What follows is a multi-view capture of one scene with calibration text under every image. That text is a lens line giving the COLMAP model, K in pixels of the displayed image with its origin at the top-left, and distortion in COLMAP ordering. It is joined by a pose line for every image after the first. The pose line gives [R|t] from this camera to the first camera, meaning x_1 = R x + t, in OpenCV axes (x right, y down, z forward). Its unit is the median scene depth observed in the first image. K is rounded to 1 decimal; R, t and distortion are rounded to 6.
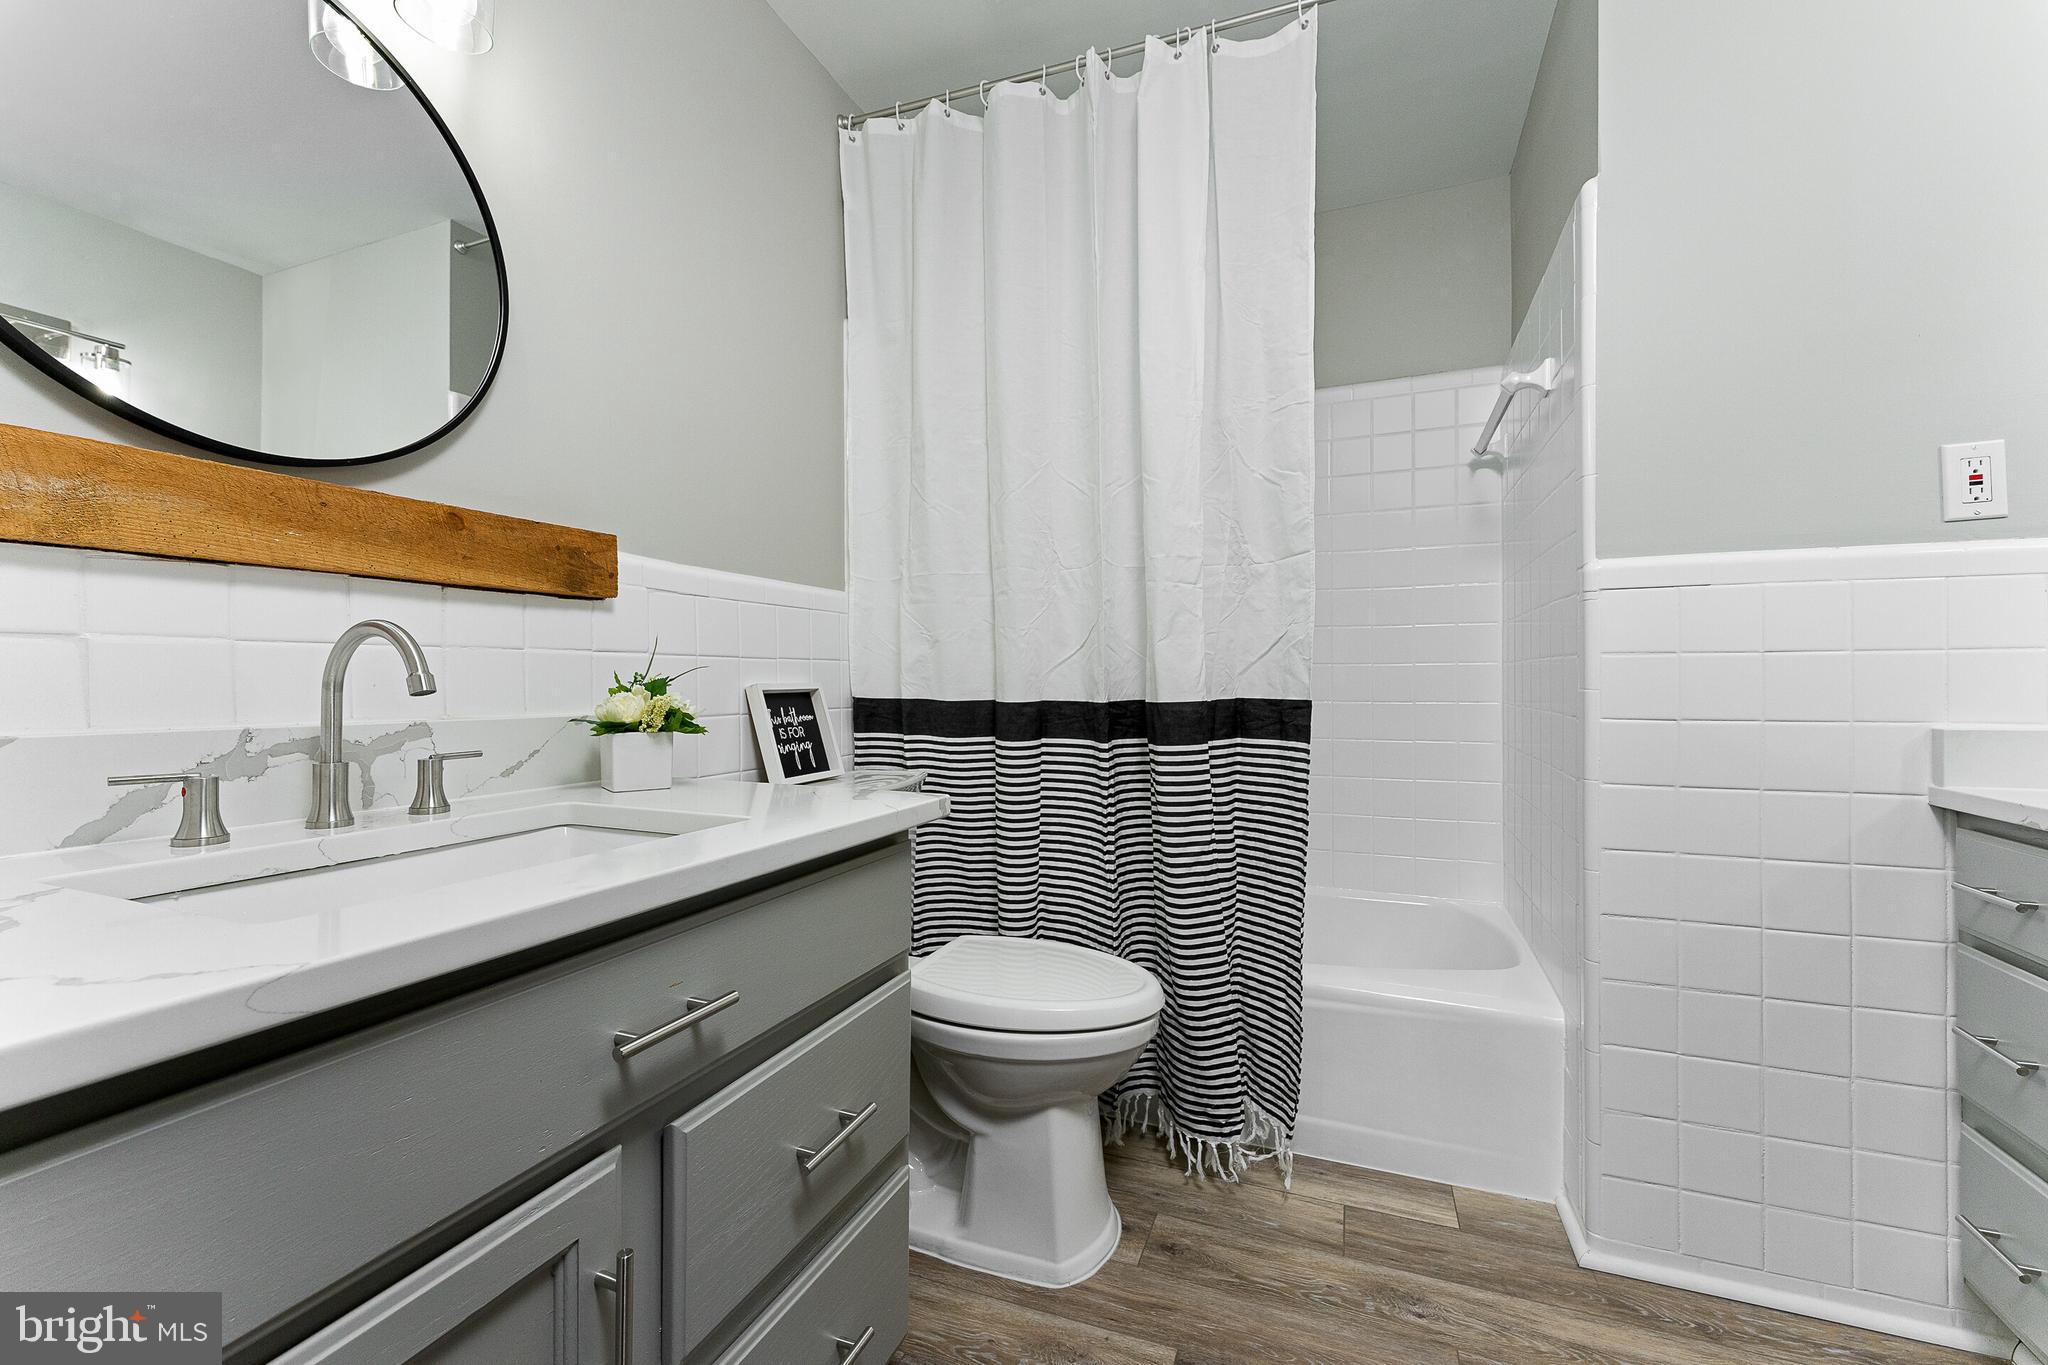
lens RADIAL K [[812.2, 0, 1033.3], [0, 812.2, 677.5], [0, 0, 1]] dist [-0.000361, 0.000191]
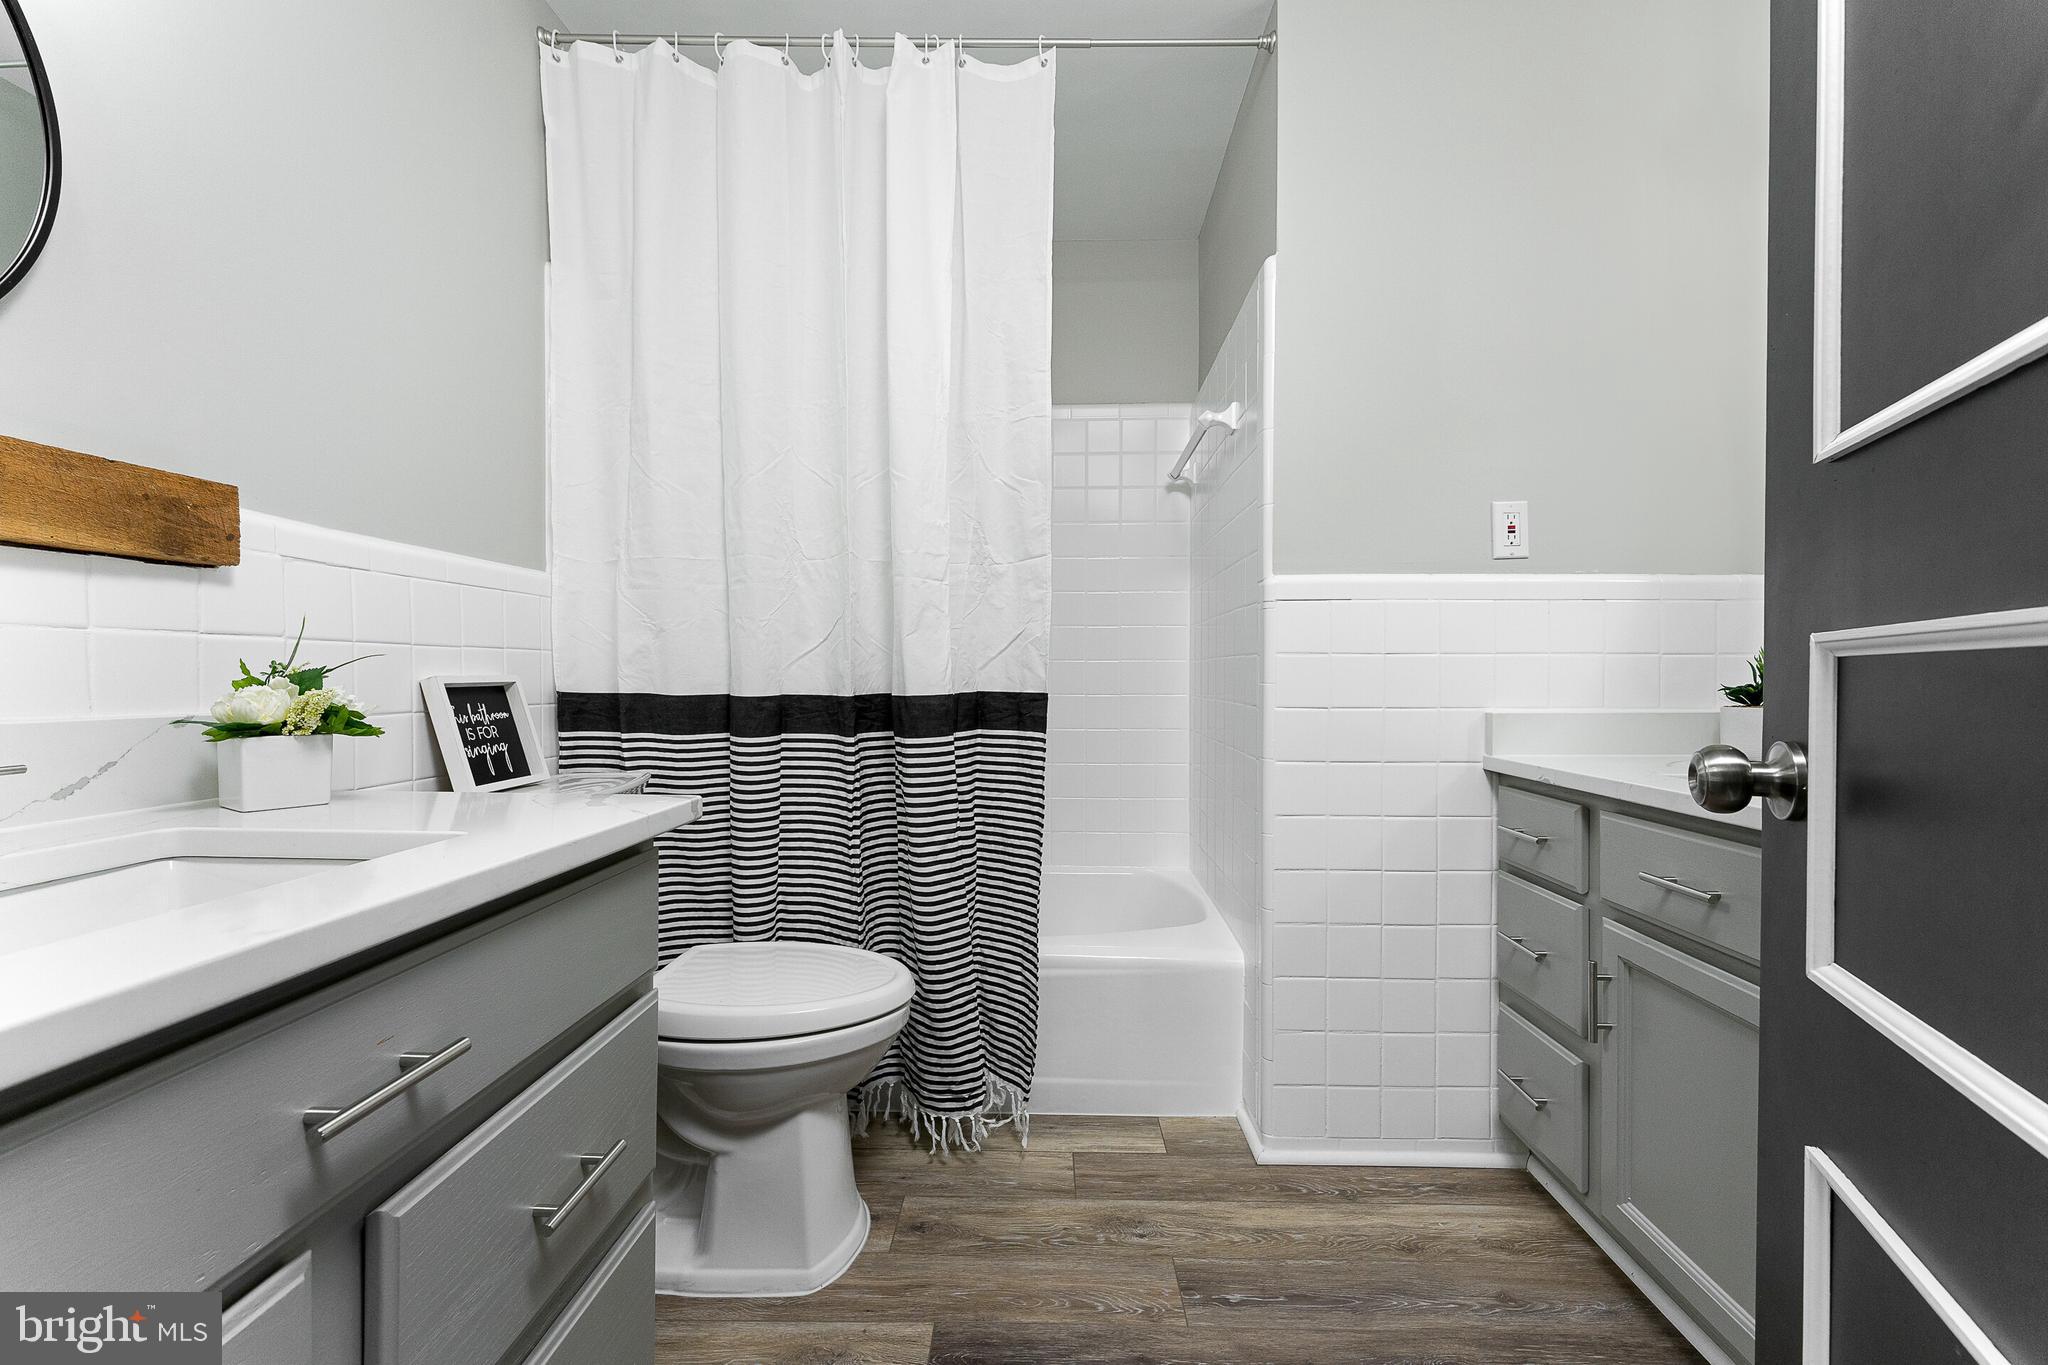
lens RADIAL K [[798.6, 0, 1020.8], [0, 798.6, 678.3], [0, 0, 1]] dist [-0.000291, -0.000168]
pose [[0.941742, 0.002868, 0.336323, -0.048287], [-0.005504, 0.999961, 0.006884, 0.001177], [-0.336290, -0.008334, 0.941722, 0.011650]]
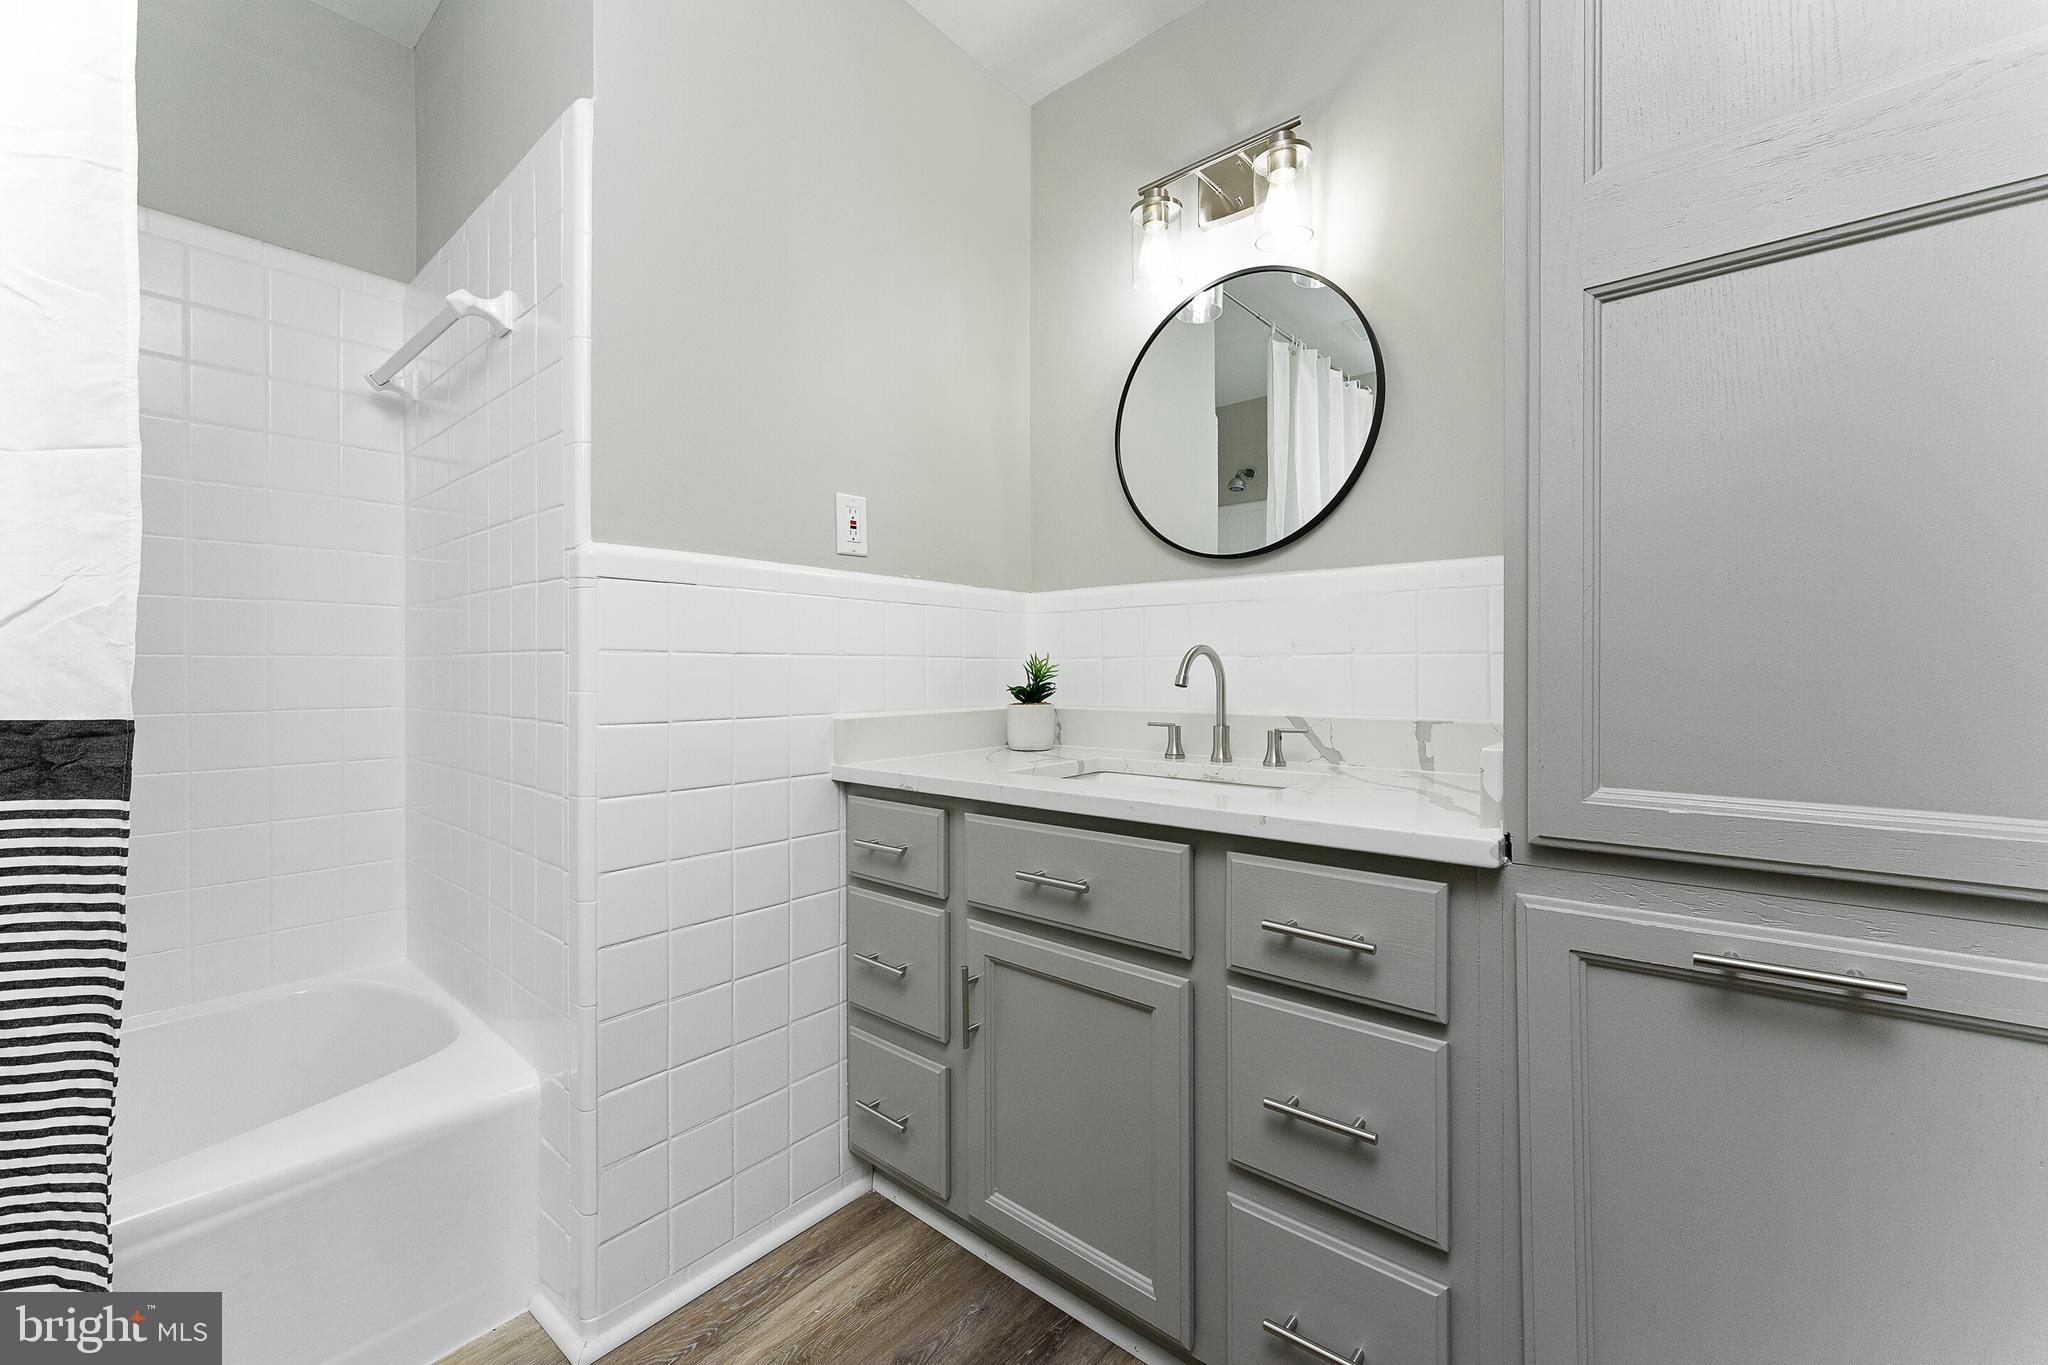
lens RADIAL K [[823.8, 0, 1031.1], [0, 823.8, 677.3], [0, 0, 1]] dist [0.003635, -0.000605]
pose [[0.312640, -0.002745, 0.949868, 0.001477], [-0.001746, 0.999992, 0.003464, -0.004135], [-0.949870, -0.002742, 0.312632, 0.248446]]
